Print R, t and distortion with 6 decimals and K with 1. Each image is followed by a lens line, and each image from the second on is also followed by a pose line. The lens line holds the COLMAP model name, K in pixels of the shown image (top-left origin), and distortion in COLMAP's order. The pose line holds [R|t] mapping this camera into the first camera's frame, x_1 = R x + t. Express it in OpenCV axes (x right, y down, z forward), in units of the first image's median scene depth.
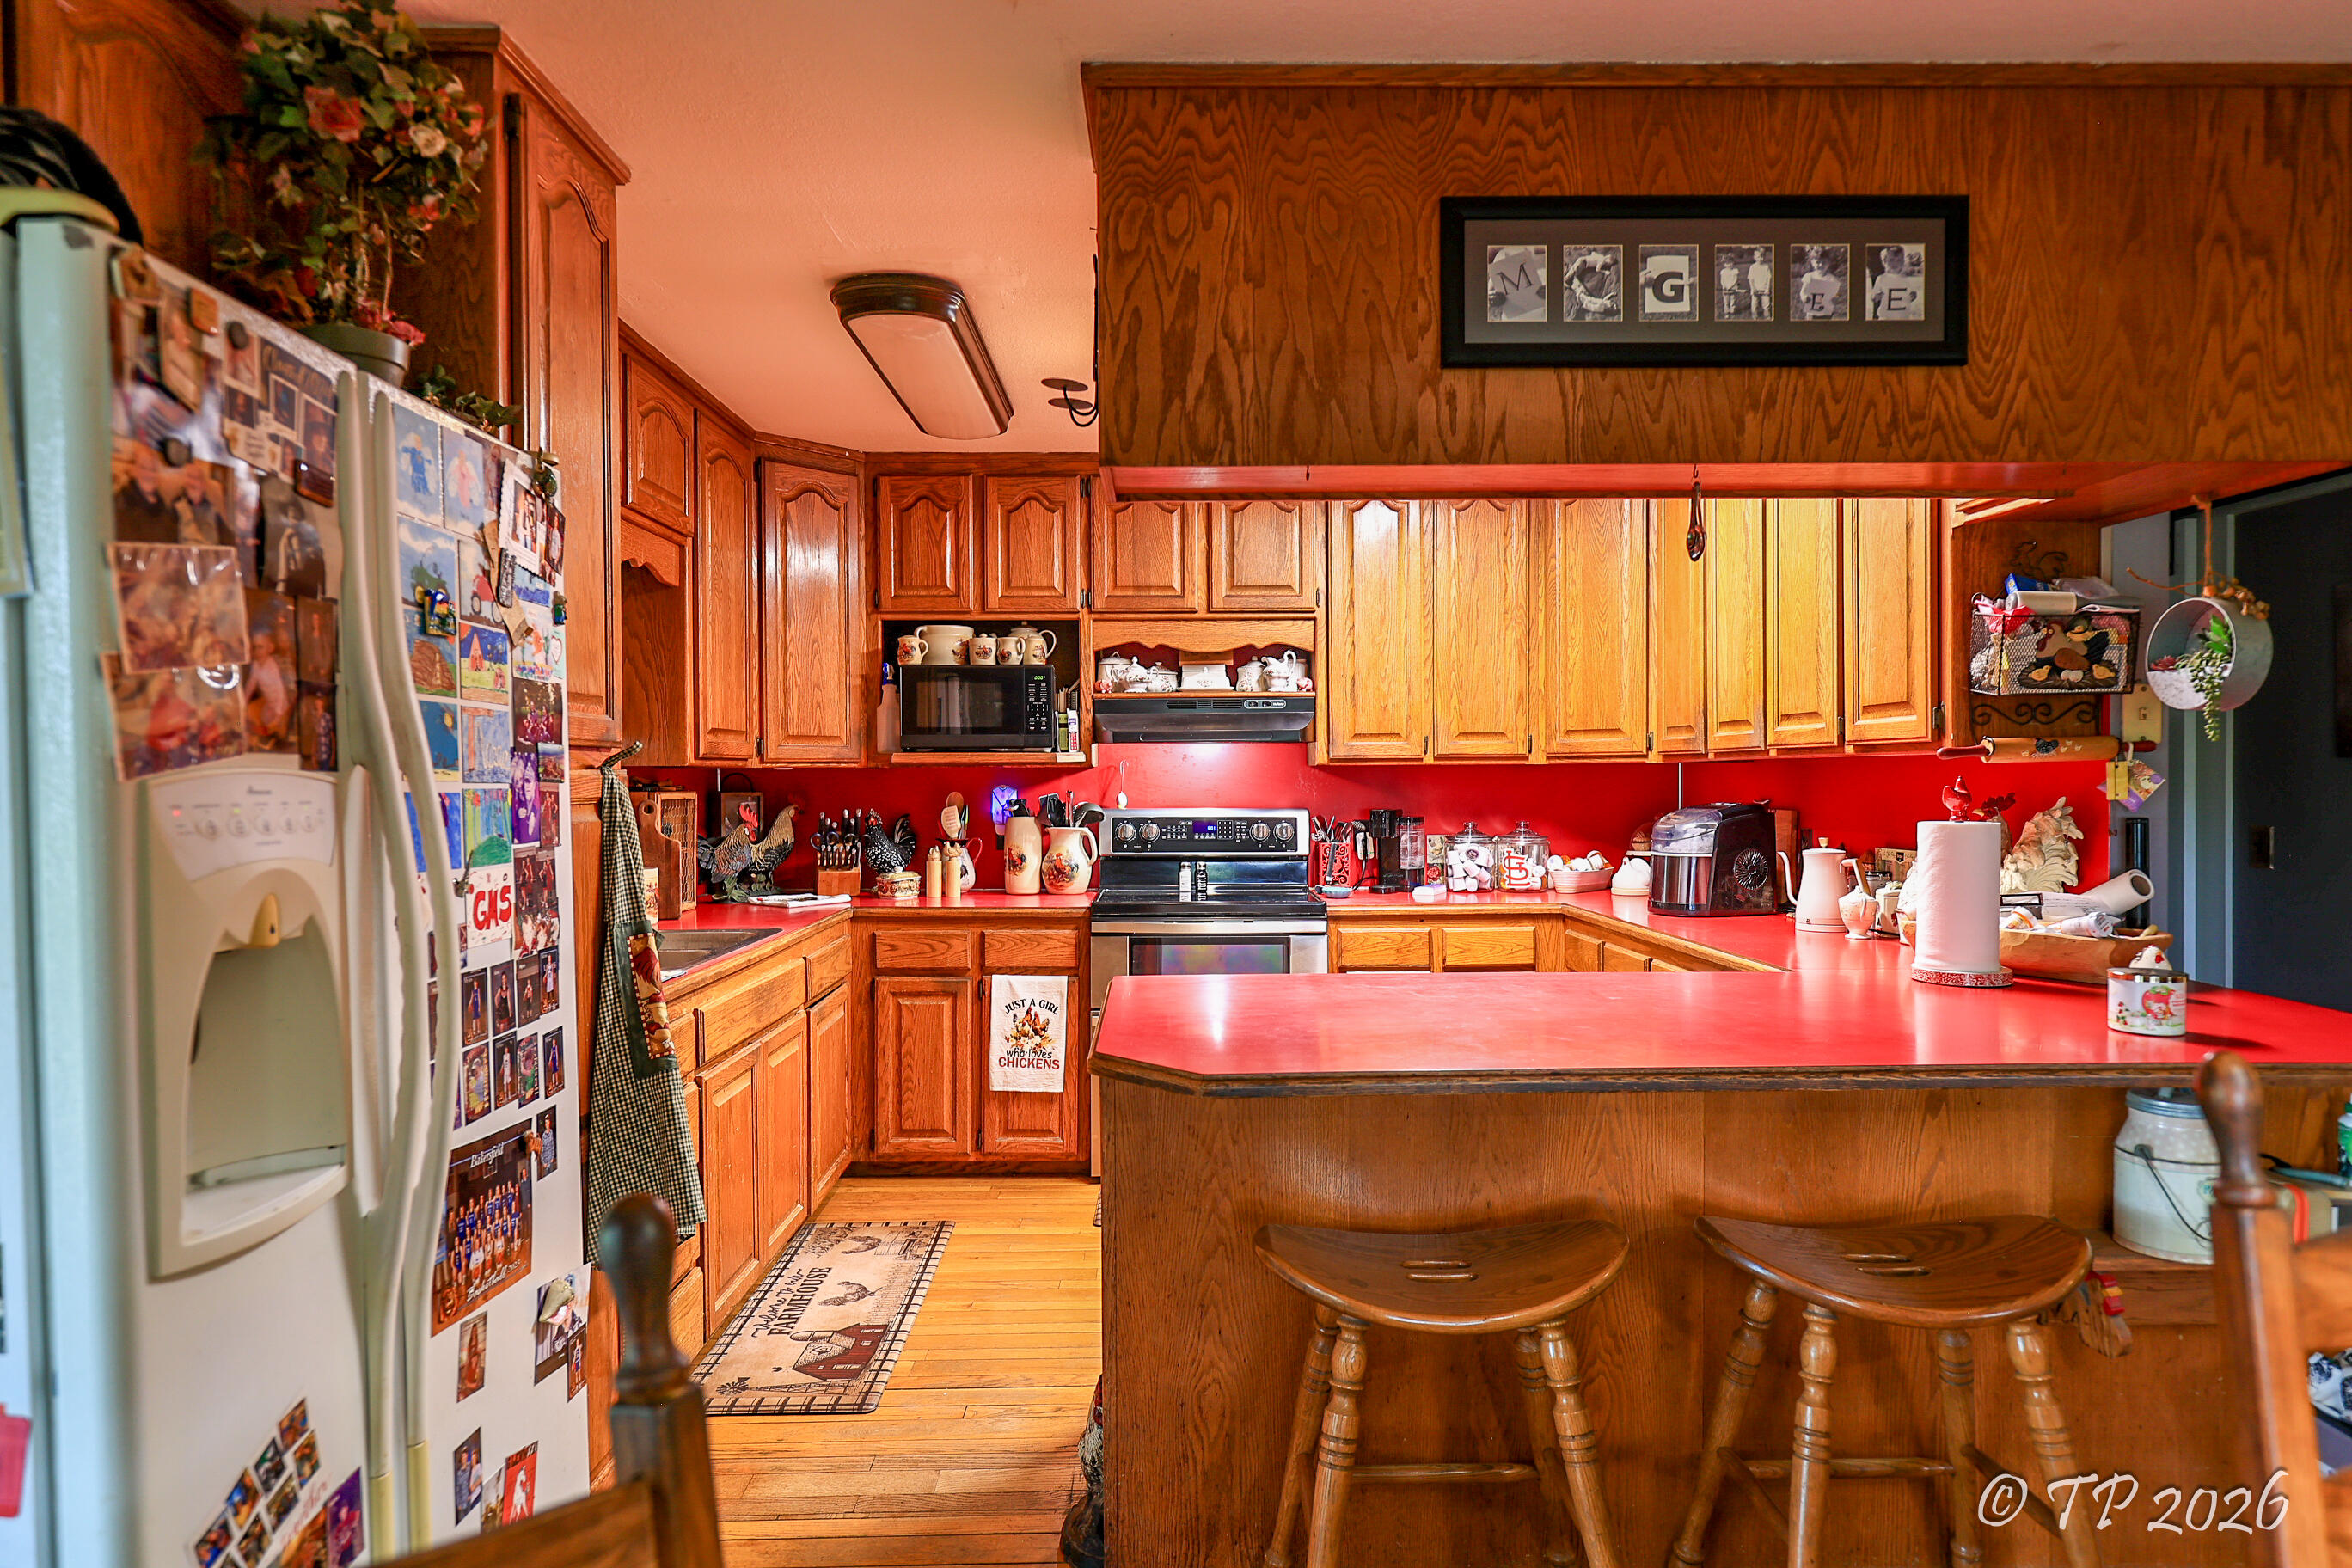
lens RADIAL K [[1363.3, 0, 1157.6], [0, 1363.3, 791.6], [0, 0, 1]] dist [0.000522, -0.001734]
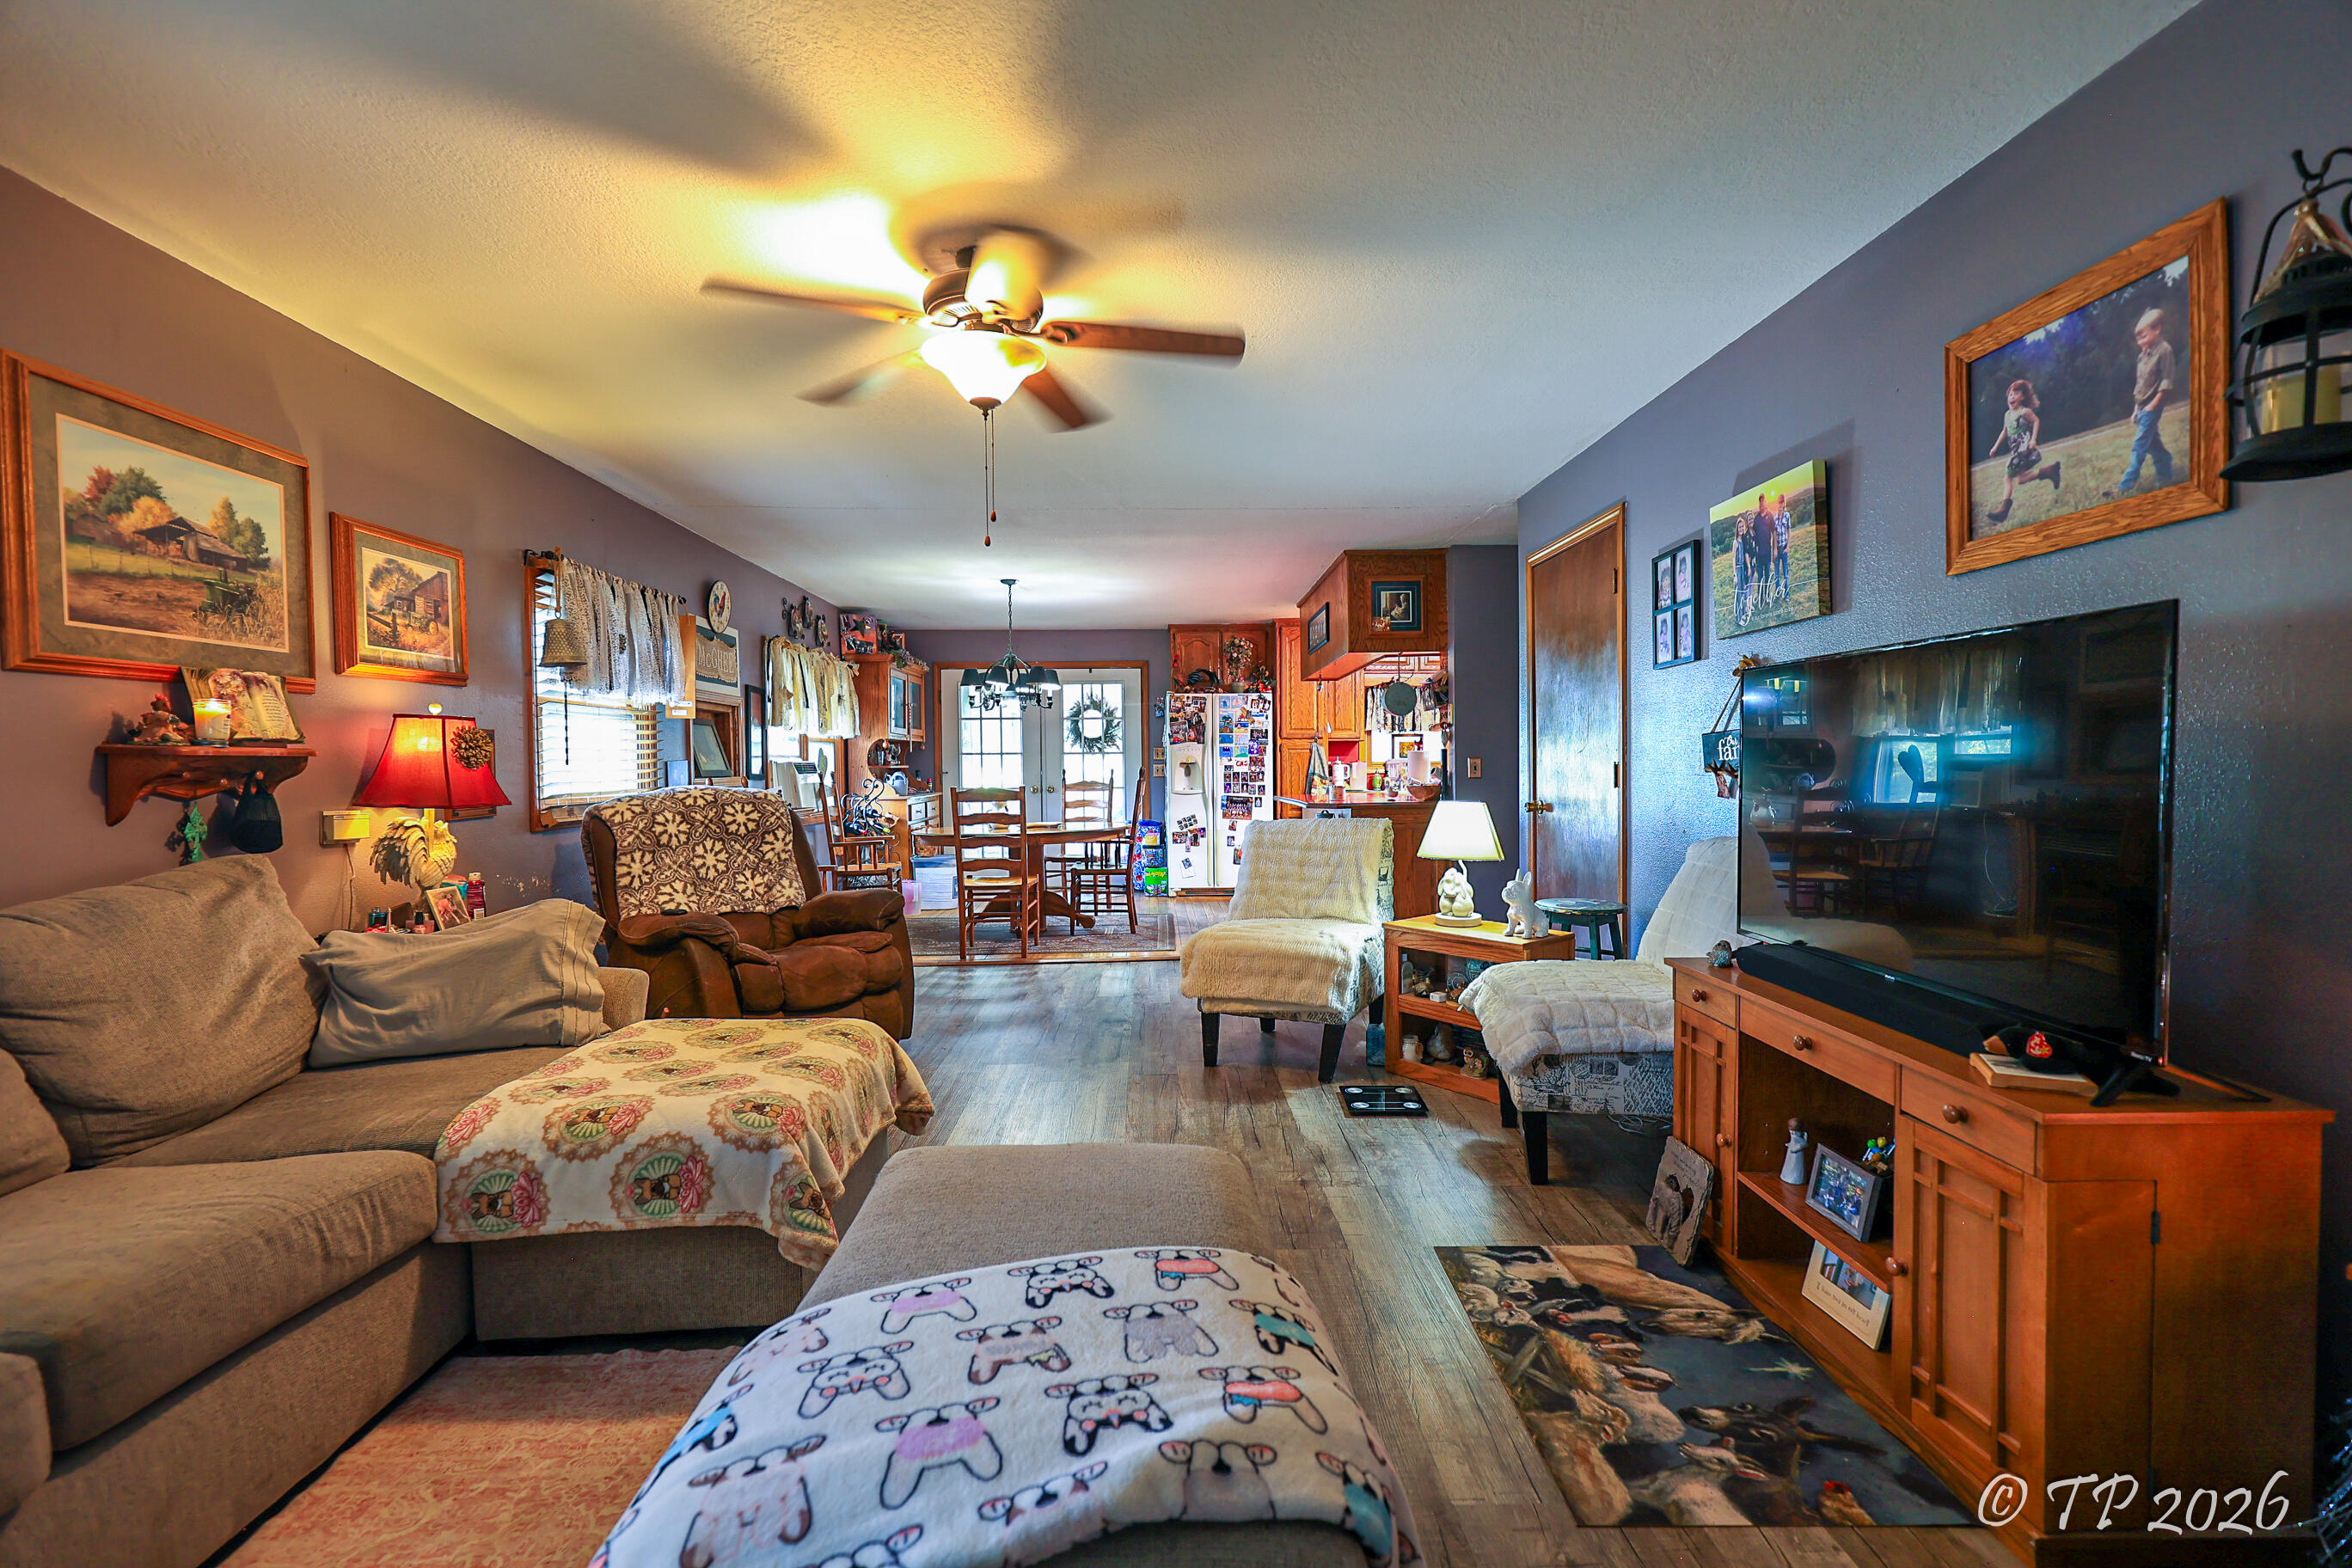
lens RADIAL K [[1065.2, 0, 1186.4], [0, 1065.2, 792.5], [0, 0, 1]] dist [-0.003130, 0.000493]
pose [[0.032860, 0.028247, -0.999061, 3.763085], [-0.004500, 0.999595, 0.028114, 0.064442], [0.999450, 0.003571, 0.032974, 0.445556]]
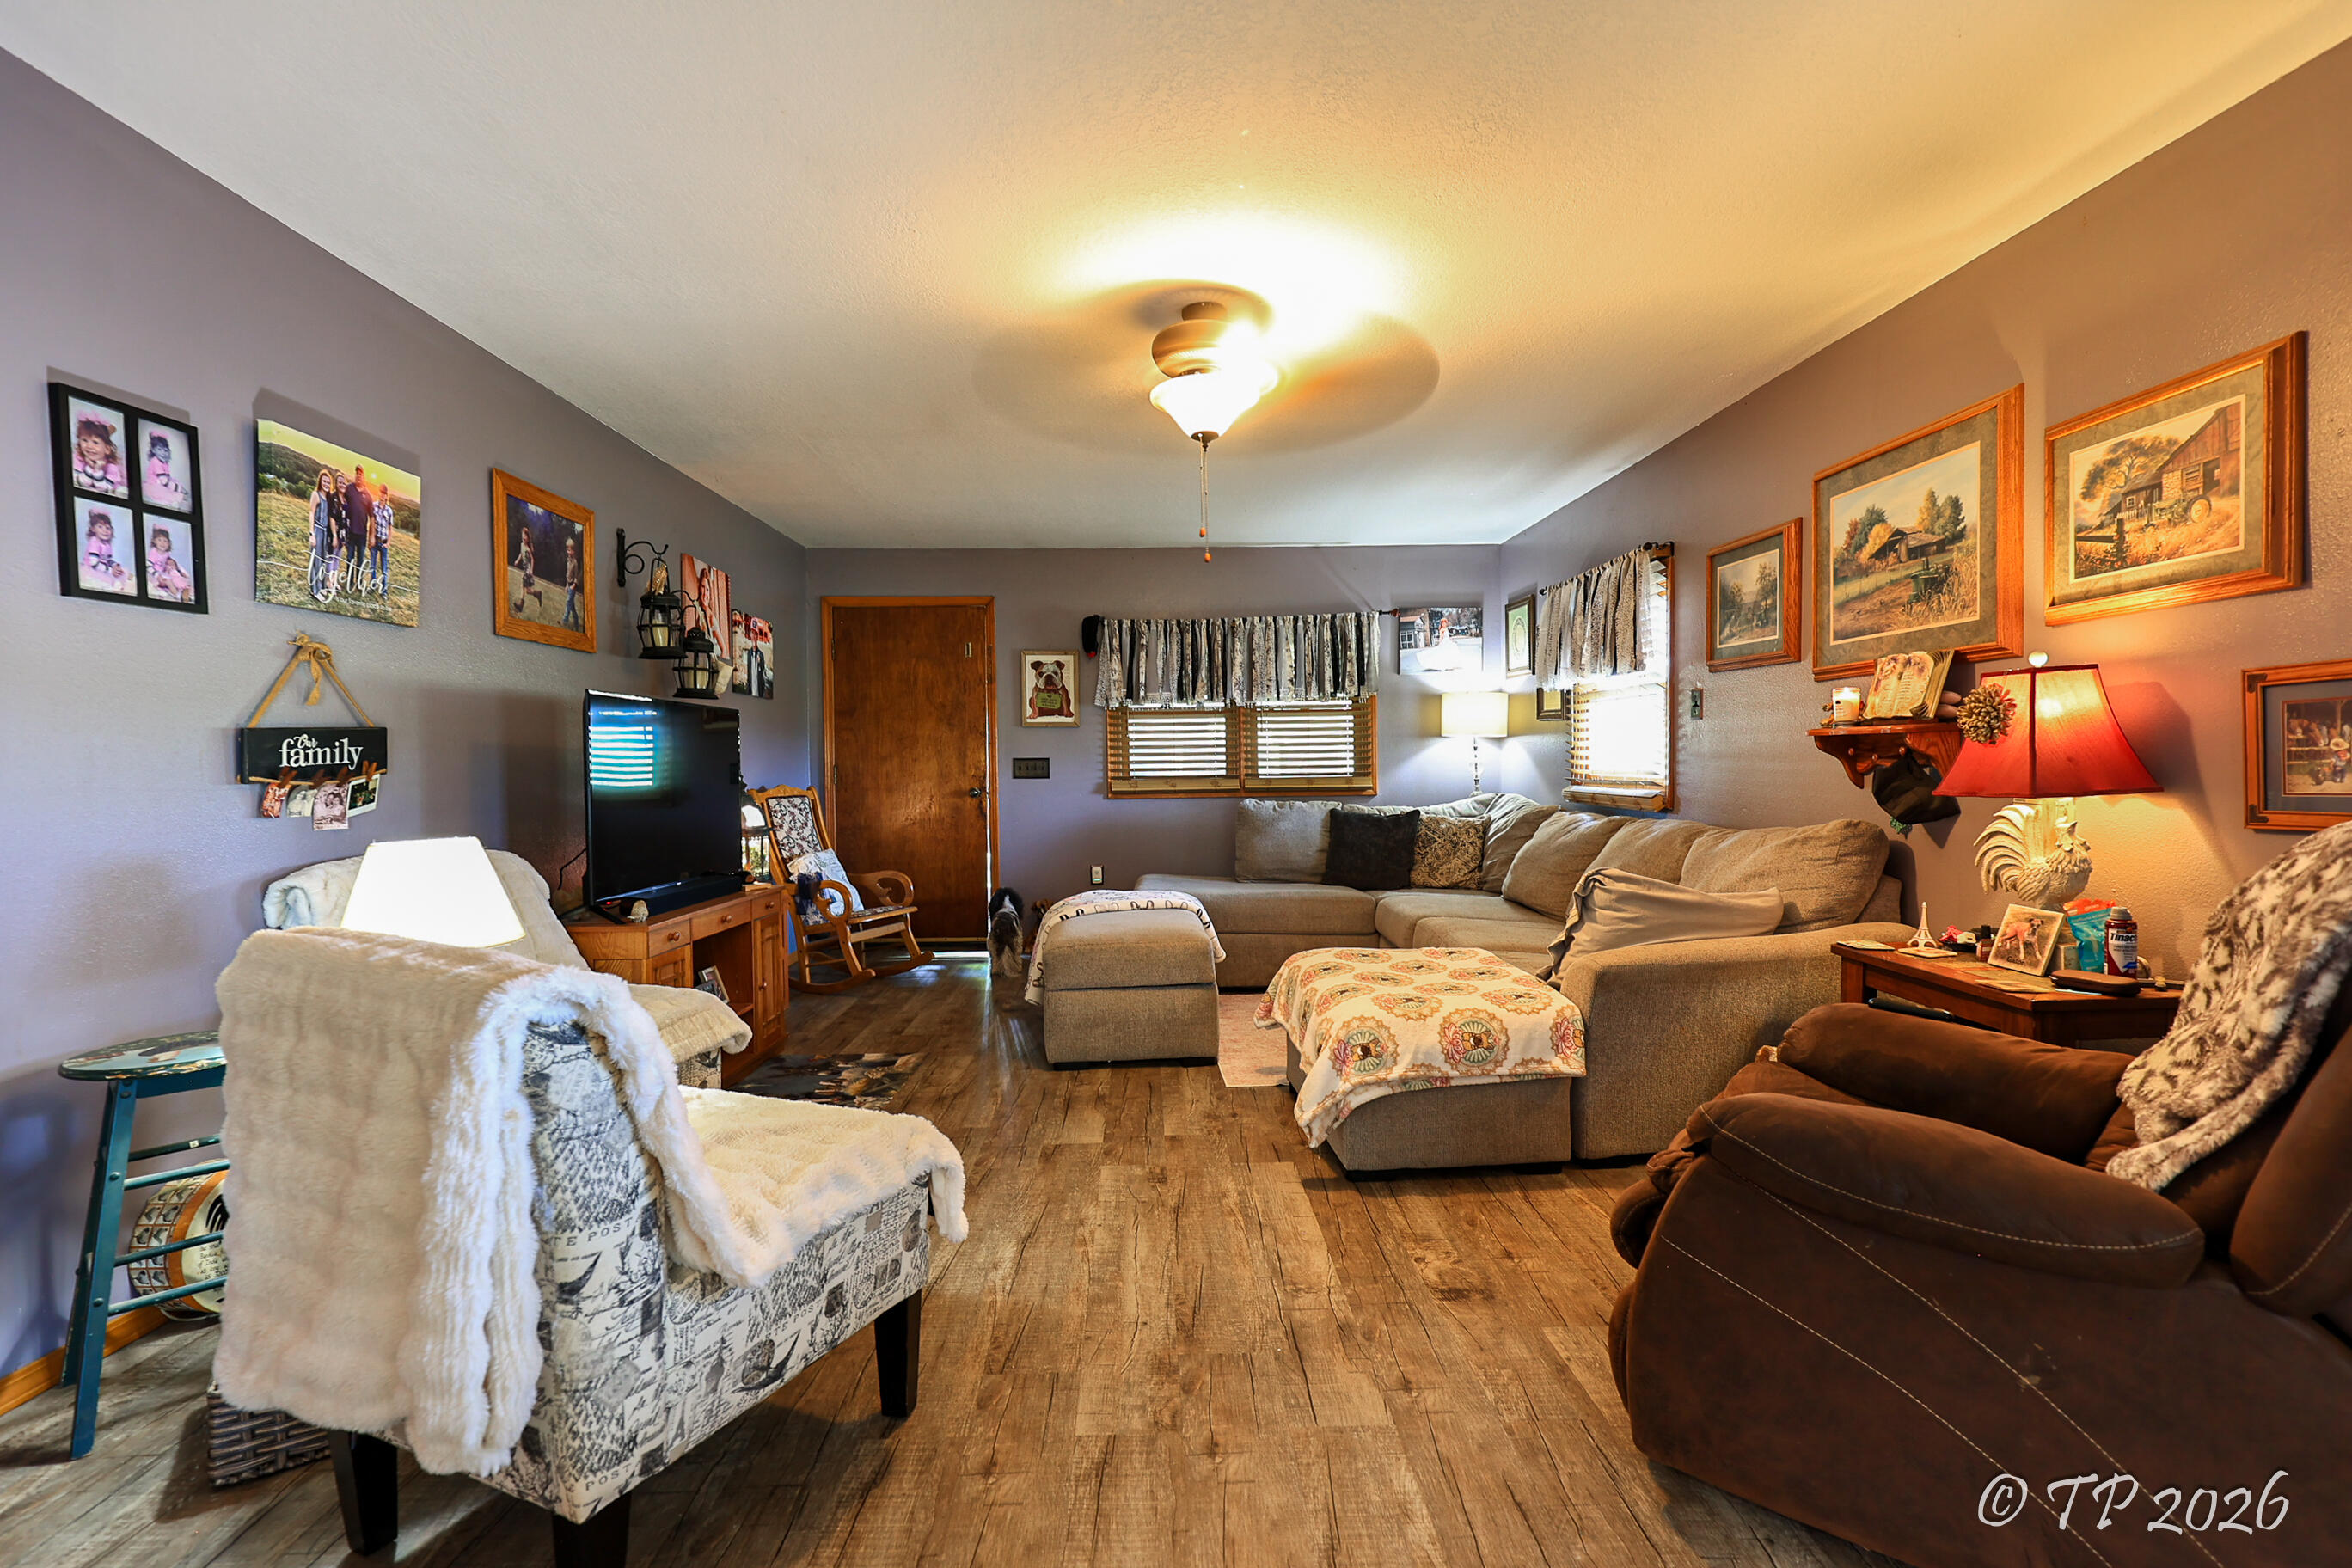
lens RADIAL K [[1065.2, 0, 1174.7], [0, 1065.2, 795.6], [0, 0, 1]] dist [-0.003130, 0.000493]
pose [[-0.026411, -0.029251, 0.999223, 1.112292], [0.024339, 0.999257, 0.029896, 0.078034], [-0.999355, 0.025110, -0.025679, 0.338779]]
